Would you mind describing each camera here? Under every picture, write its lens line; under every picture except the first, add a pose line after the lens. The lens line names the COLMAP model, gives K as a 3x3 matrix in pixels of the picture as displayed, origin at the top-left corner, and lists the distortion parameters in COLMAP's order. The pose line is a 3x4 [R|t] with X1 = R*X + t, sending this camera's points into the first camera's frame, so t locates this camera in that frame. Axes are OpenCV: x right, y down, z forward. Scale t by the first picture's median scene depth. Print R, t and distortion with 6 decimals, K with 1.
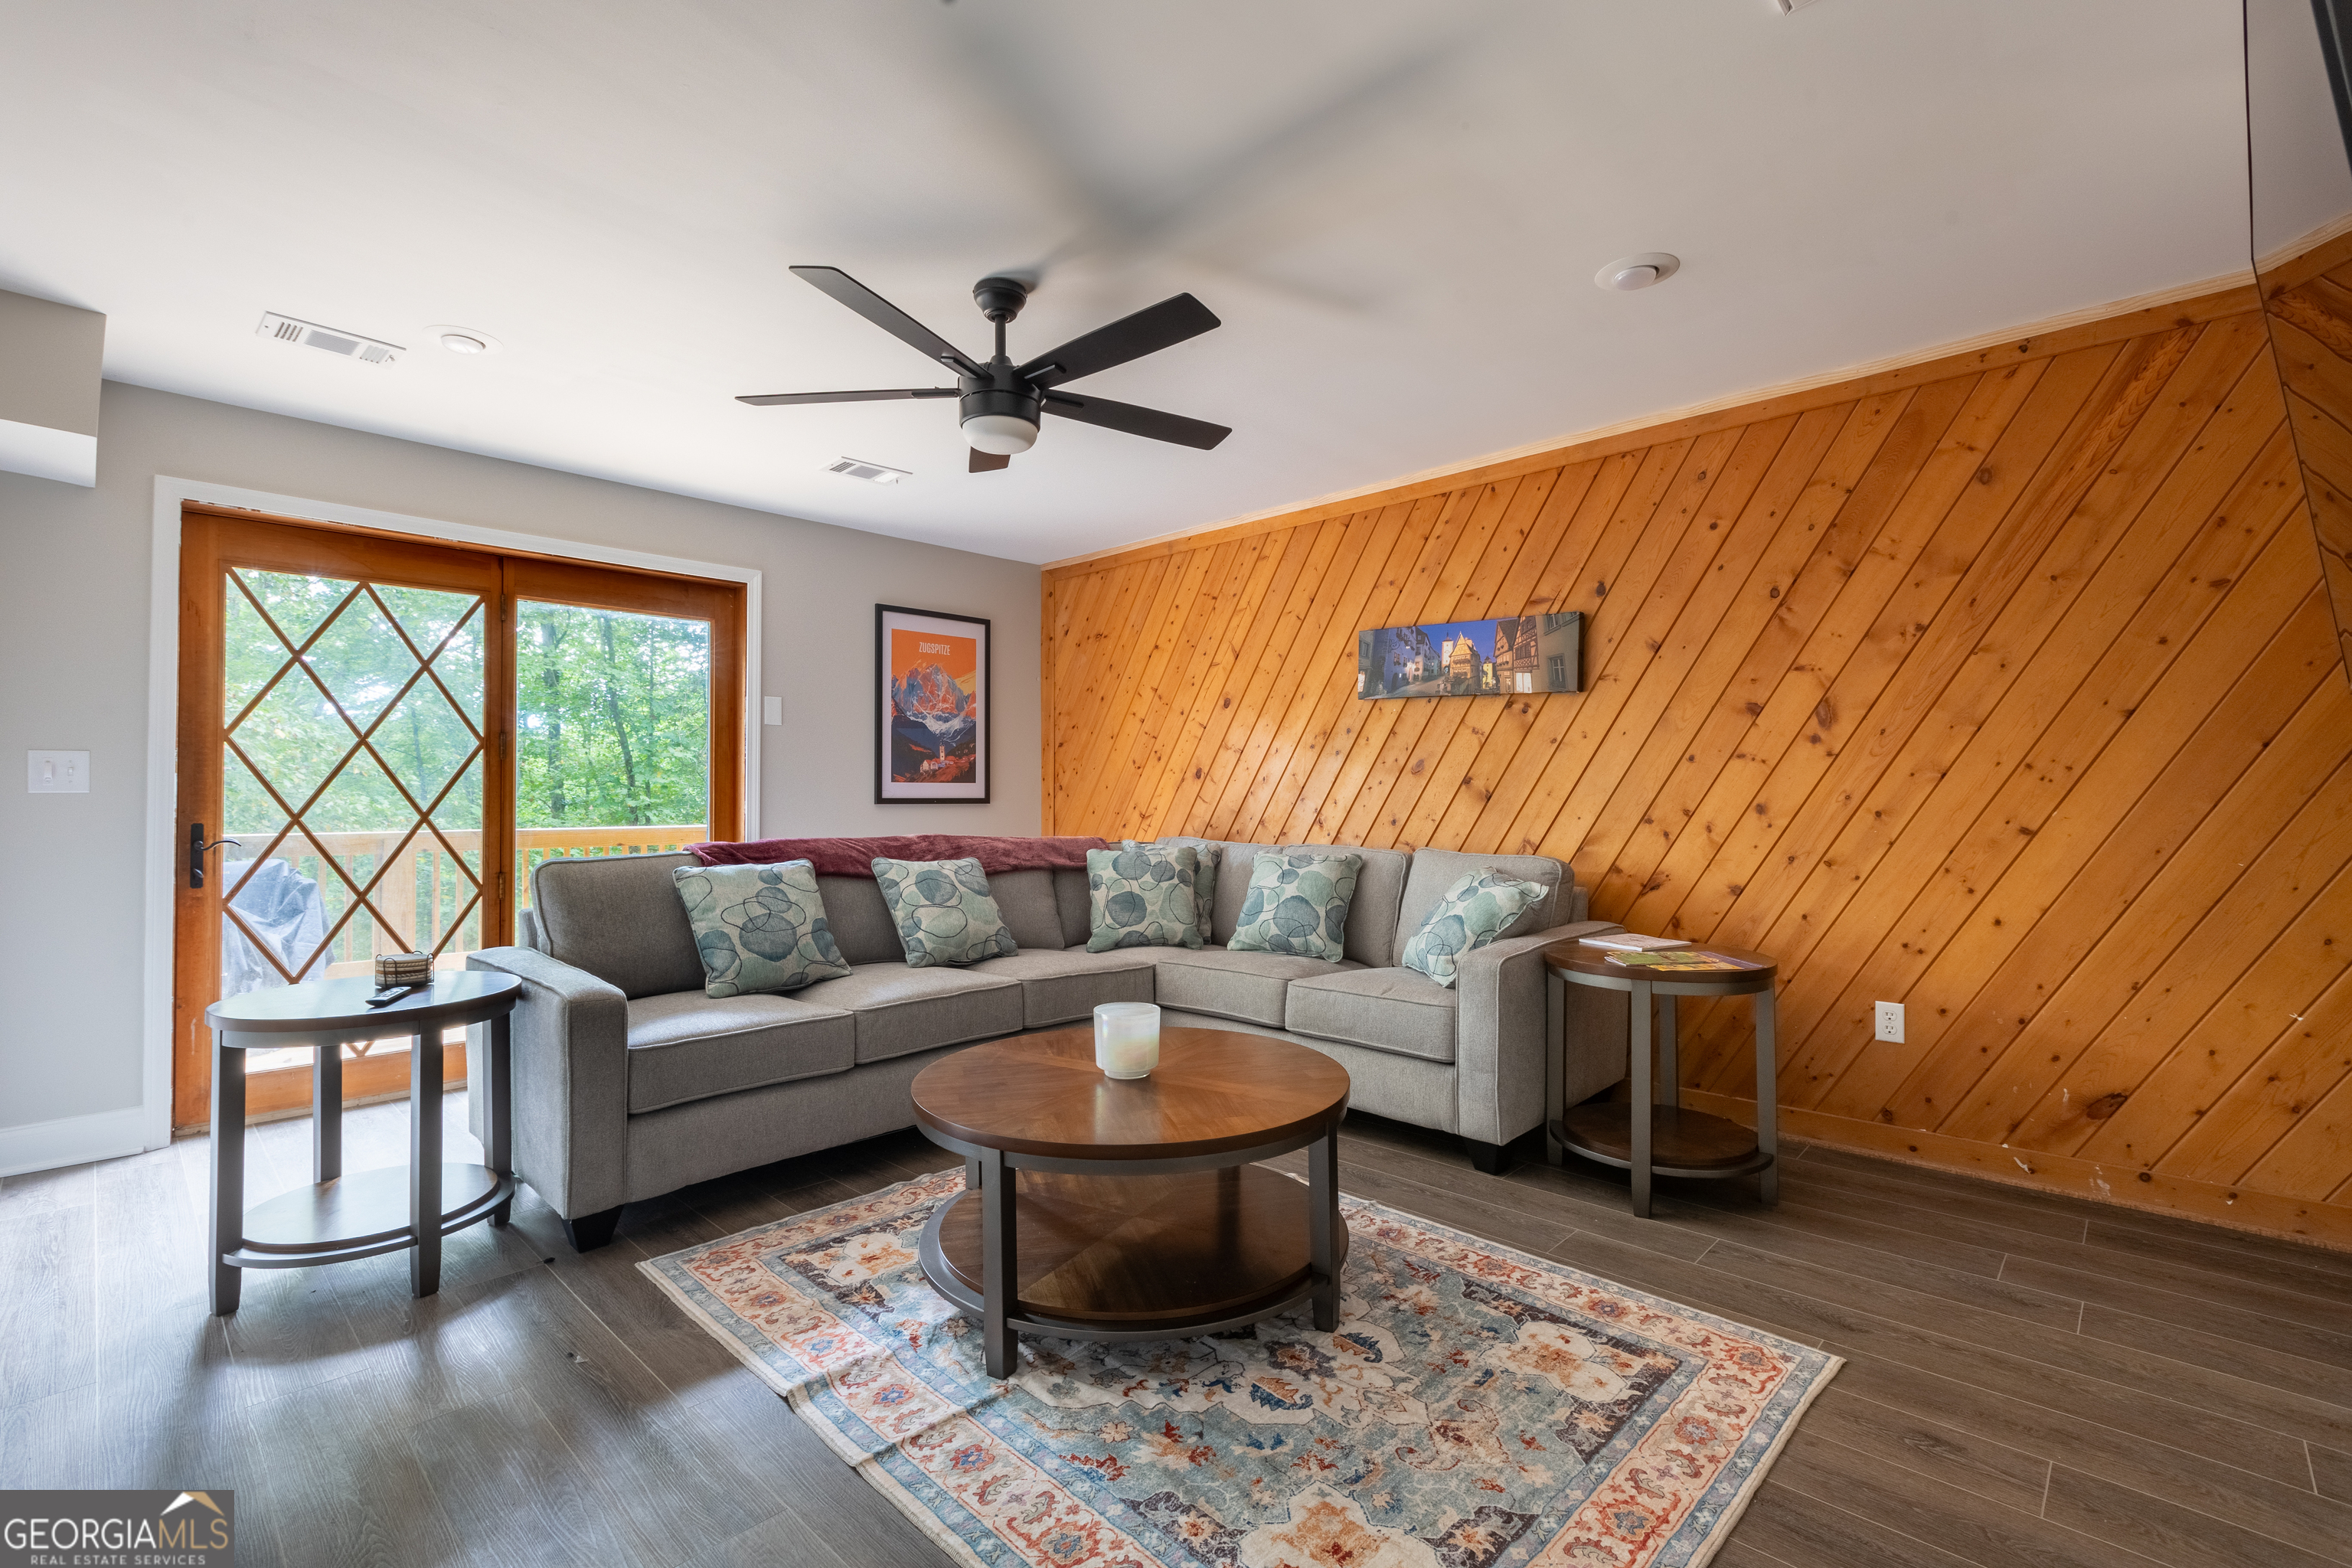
lens RADIAL K [[1058.7, 0, 1159.1], [0, 1058.7, 782.5], [0, 0, 1]] dist [-0.002560, 0.000916]
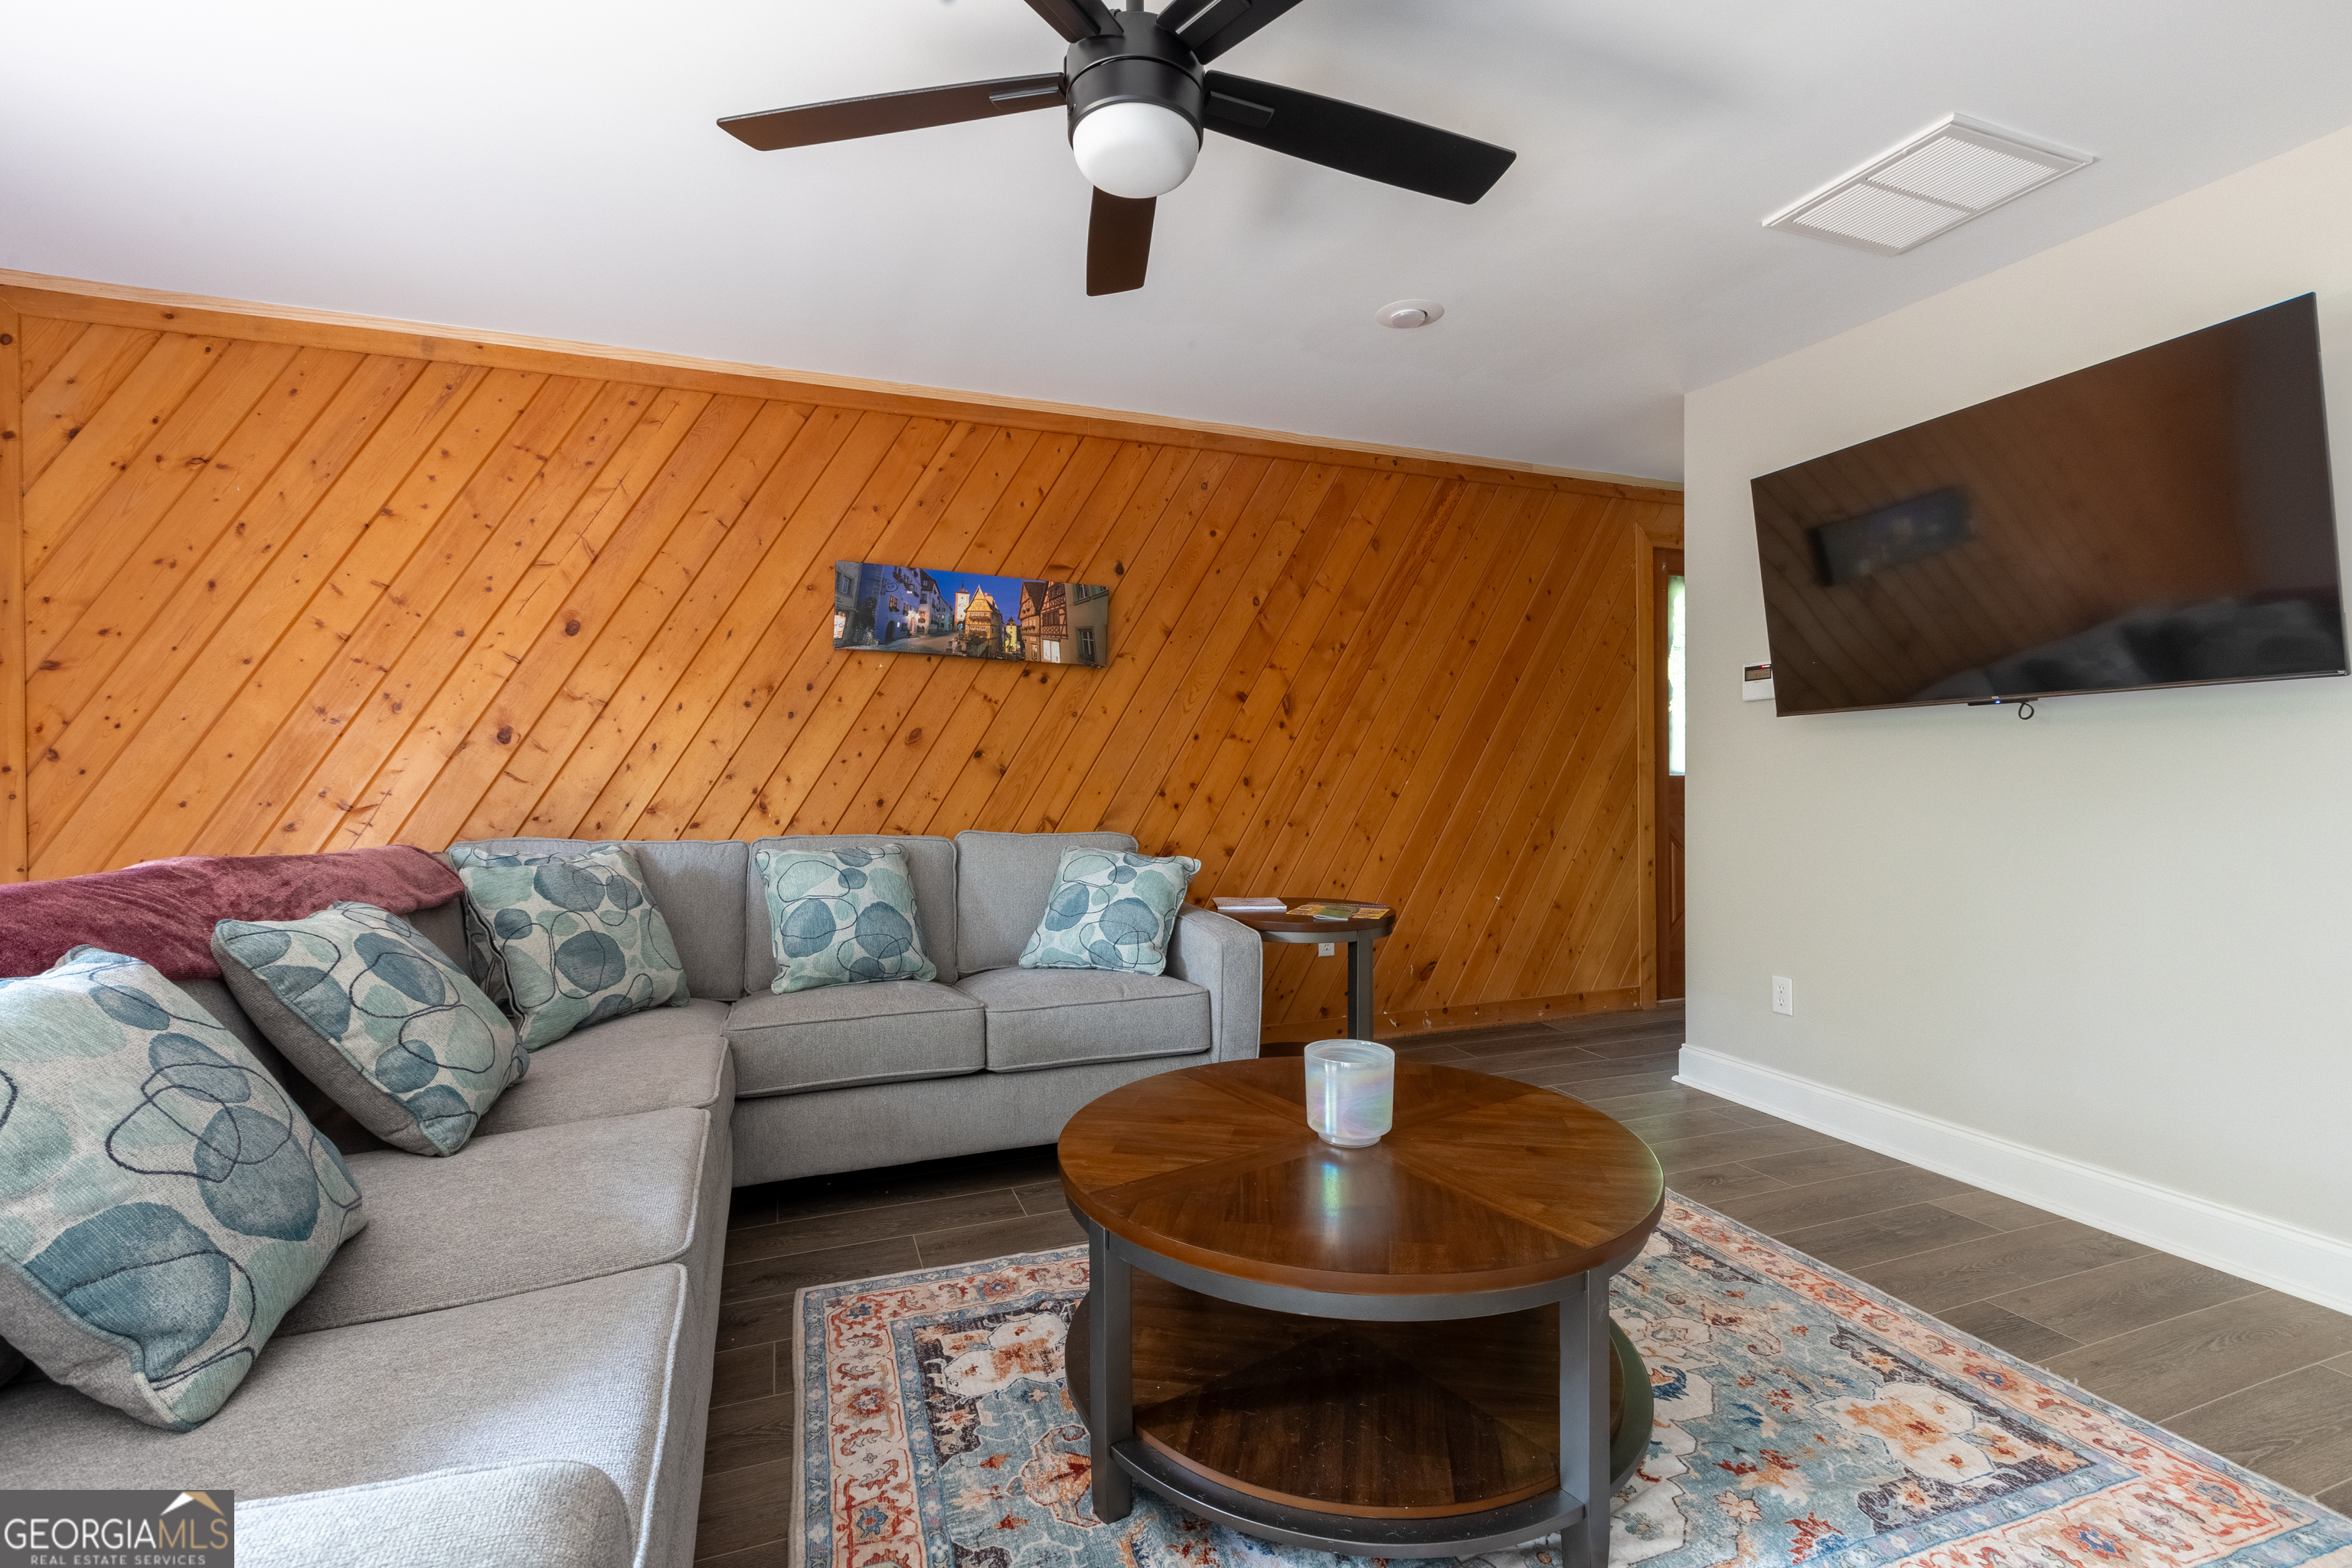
lens RADIAL K [[1058.7, 0, 1168.2], [0, 1058.7, 781.2], [0, 0, 1]] dist [-0.002560, 0.000916]
pose [[0.410613, -0.006131, 0.911789, -0.477592], [-0.008851, 0.999903, 0.010709, 0.010998], [-0.911767, -0.012467, 0.410520, 0.511403]]
